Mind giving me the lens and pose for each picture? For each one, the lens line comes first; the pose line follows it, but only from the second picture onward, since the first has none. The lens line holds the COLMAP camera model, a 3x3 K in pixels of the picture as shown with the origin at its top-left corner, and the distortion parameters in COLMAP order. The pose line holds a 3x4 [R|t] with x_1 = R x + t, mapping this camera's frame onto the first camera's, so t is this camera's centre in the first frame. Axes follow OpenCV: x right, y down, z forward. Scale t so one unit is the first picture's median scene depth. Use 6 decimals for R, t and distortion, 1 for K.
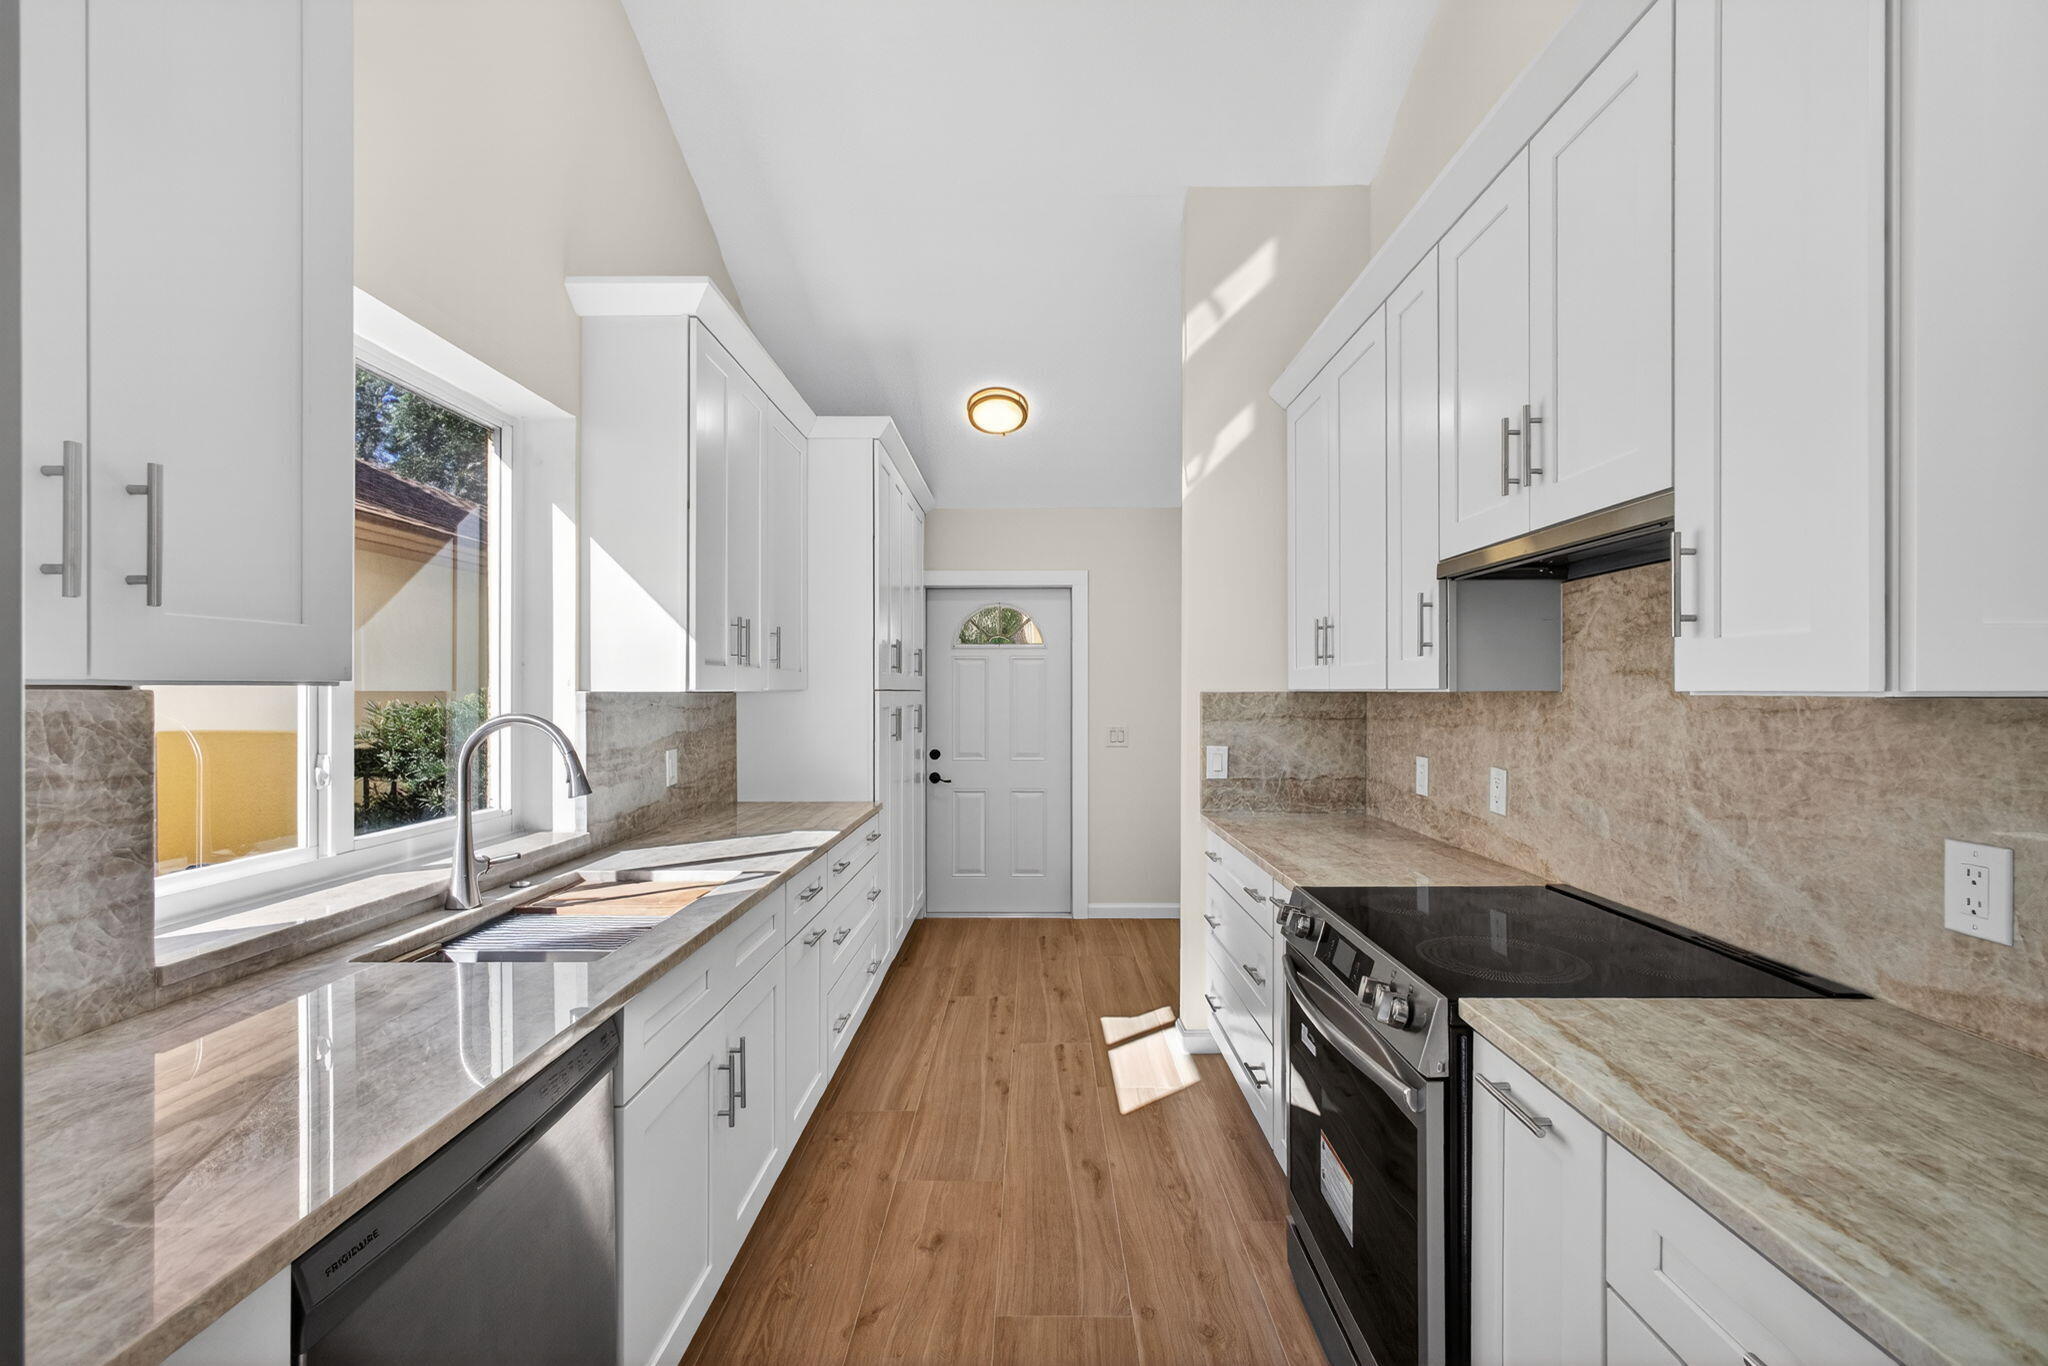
lens RADIAL K [[881.4, 0, 1025.4], [0, 881.4, 689.2], [0, 0, 1]] dist [-0.012492, 0.004658]
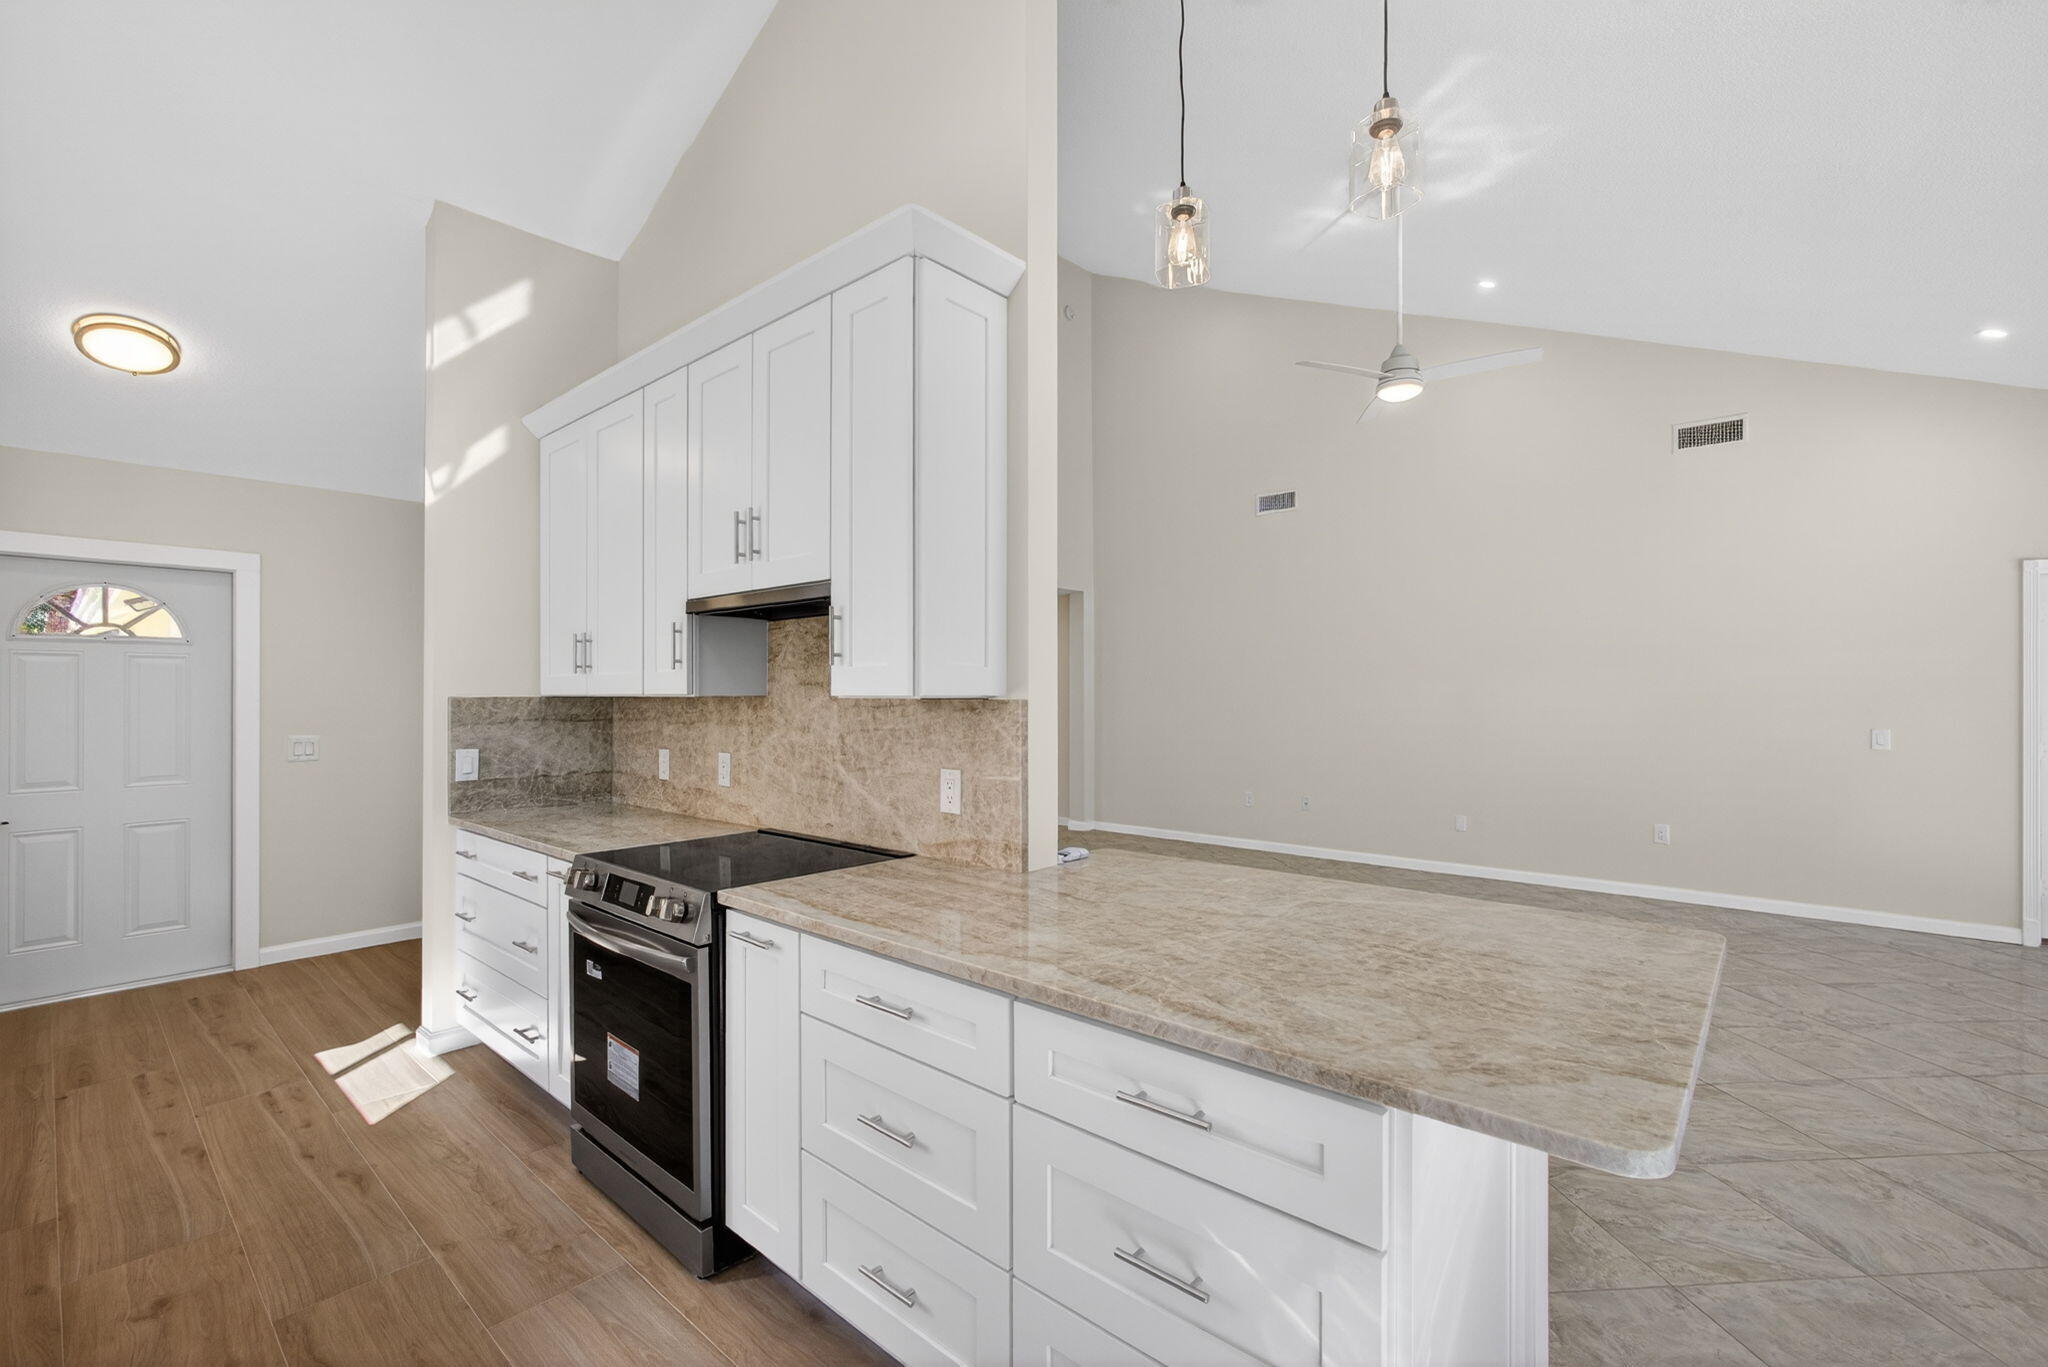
lens RADIAL K [[881.4, 0, 1030.9], [0, 881.4, 693.7], [0, 0, 1]] dist [-0.012492, 0.004658]
pose [[0.655607, -0.000405, 0.755102, -0.202296], [0.000304, 1.000000, 0.000272, -0.001542], [-0.755102, 0.000051, 0.655607, -0.282813]]
